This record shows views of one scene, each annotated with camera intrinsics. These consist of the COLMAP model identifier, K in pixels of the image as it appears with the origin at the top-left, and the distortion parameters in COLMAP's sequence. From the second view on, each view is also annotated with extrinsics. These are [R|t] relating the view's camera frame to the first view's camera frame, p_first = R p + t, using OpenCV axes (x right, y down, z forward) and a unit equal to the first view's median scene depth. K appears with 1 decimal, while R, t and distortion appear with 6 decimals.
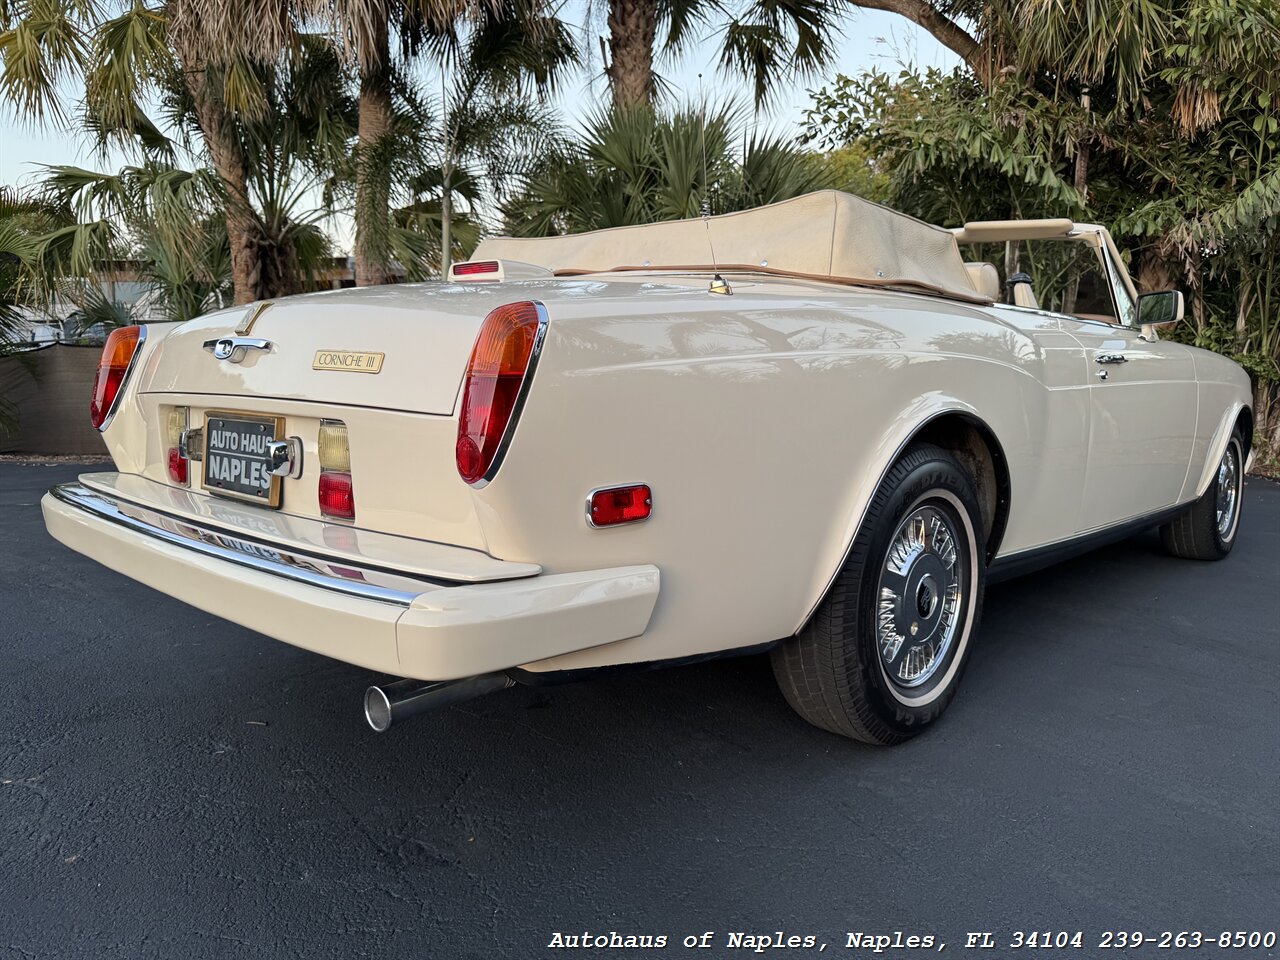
lens RADIAL K [[938.6, 0, 643.5], [0, 938.6, 483.6], [0, 0, 1]] dist [0.054166, -0.087377]
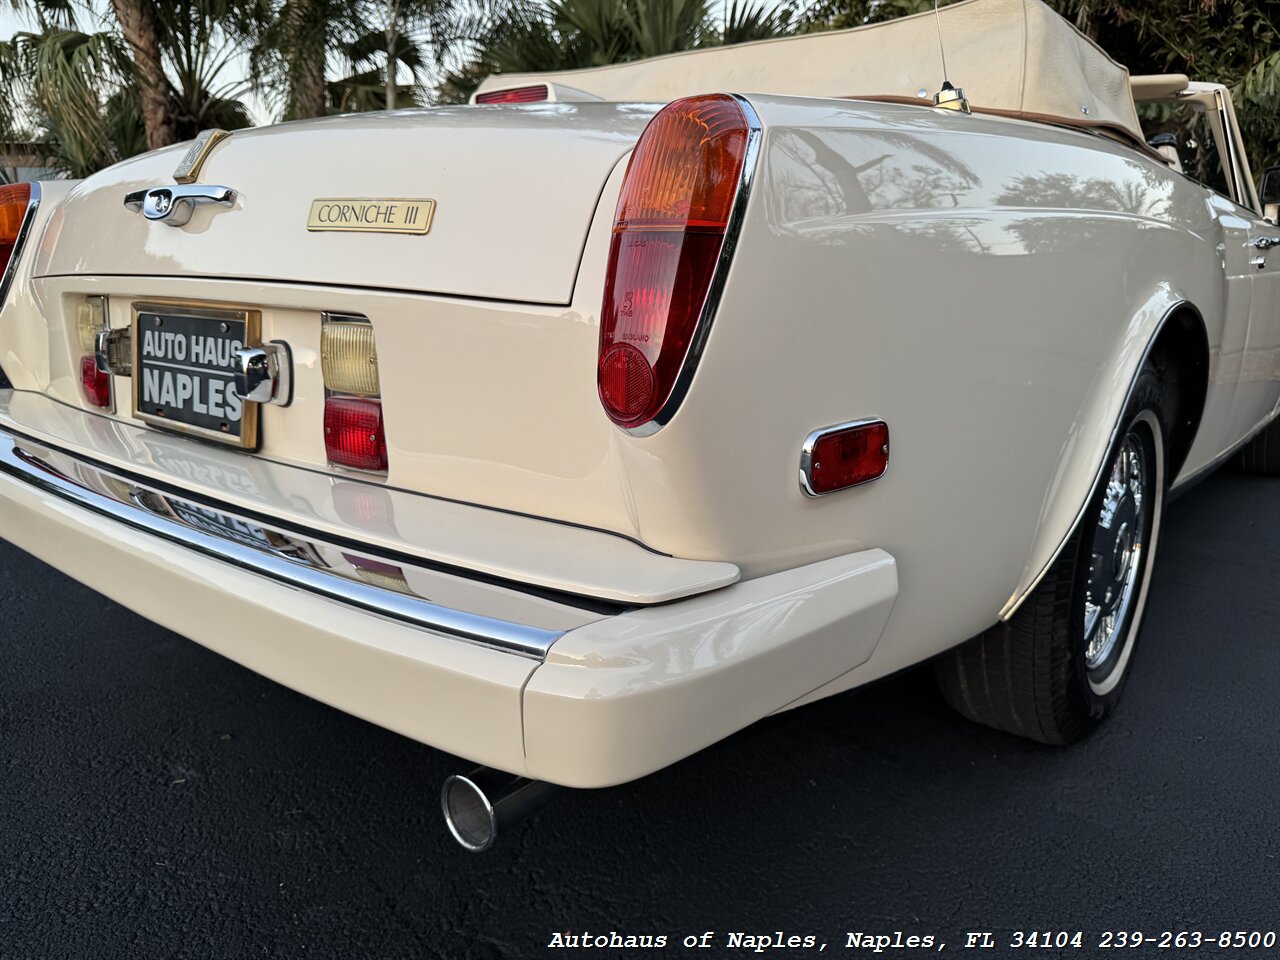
lens RADIAL K [[953.2, 0, 642.3], [0, 953.2, 479.1], [0, 0, 1]] dist [-0.003770, -0.000926]
pose [[0.998276, -0.008753, 0.058040, -0.140809], [0.003036, 0.995194, 0.097877, -0.016255], [-0.058618, -0.097532, 0.993505, 0.291713]]
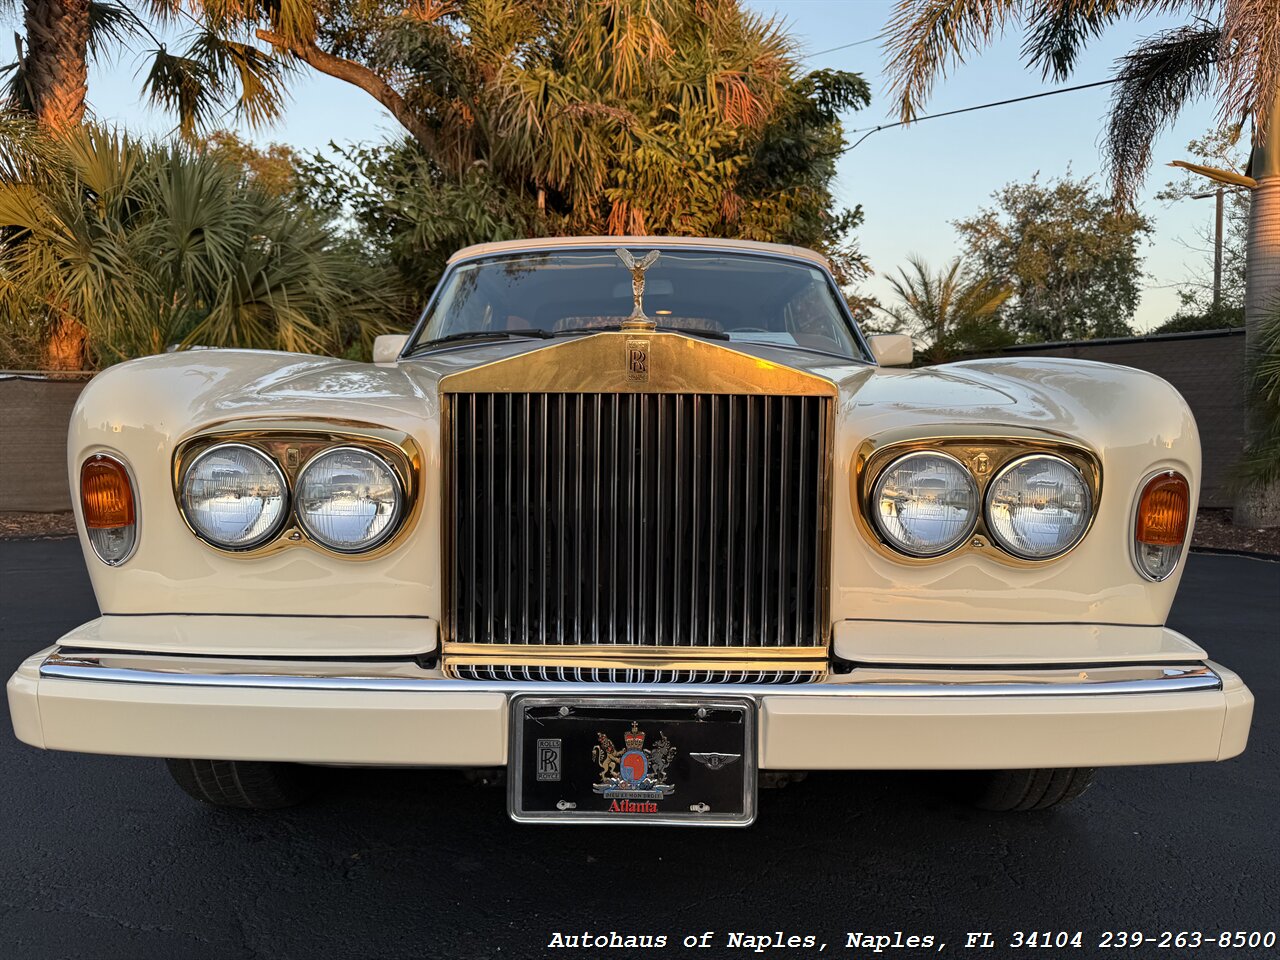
lens RADIAL K [[937.6, 0, 644.0], [0, 937.6, 498.2], [0, 0, 1]] dist [0.045501, -0.048916]
pose [[0.762094, -0.055701, 0.645066, -1.021096], [0.081160, 0.996653, -0.009824, -0.002492], [-0.642360, 0.059840, 0.764064, 0.055059]]
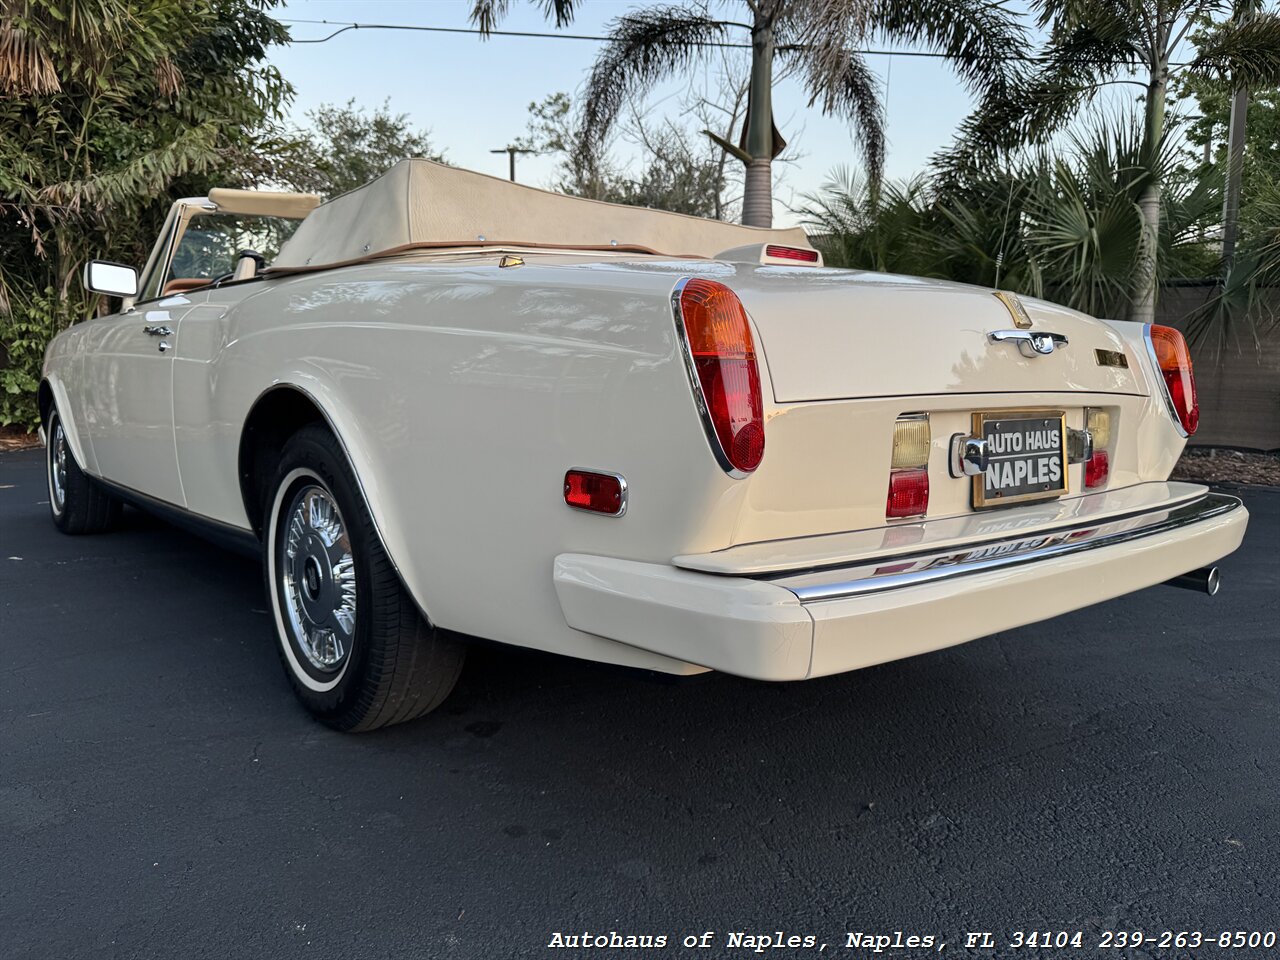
lens RADIAL K [[938.6, 0, 643.5], [0, 938.6, 483.6], [0, 0, 1]] dist [0.054166, -0.087377]
pose [[0.113478, -0.133904, 0.984476, -1.314926], [0.101262, 0.987275, 0.122613, -0.146518], [-0.988367, 0.085776, 0.125594, 1.183394]]
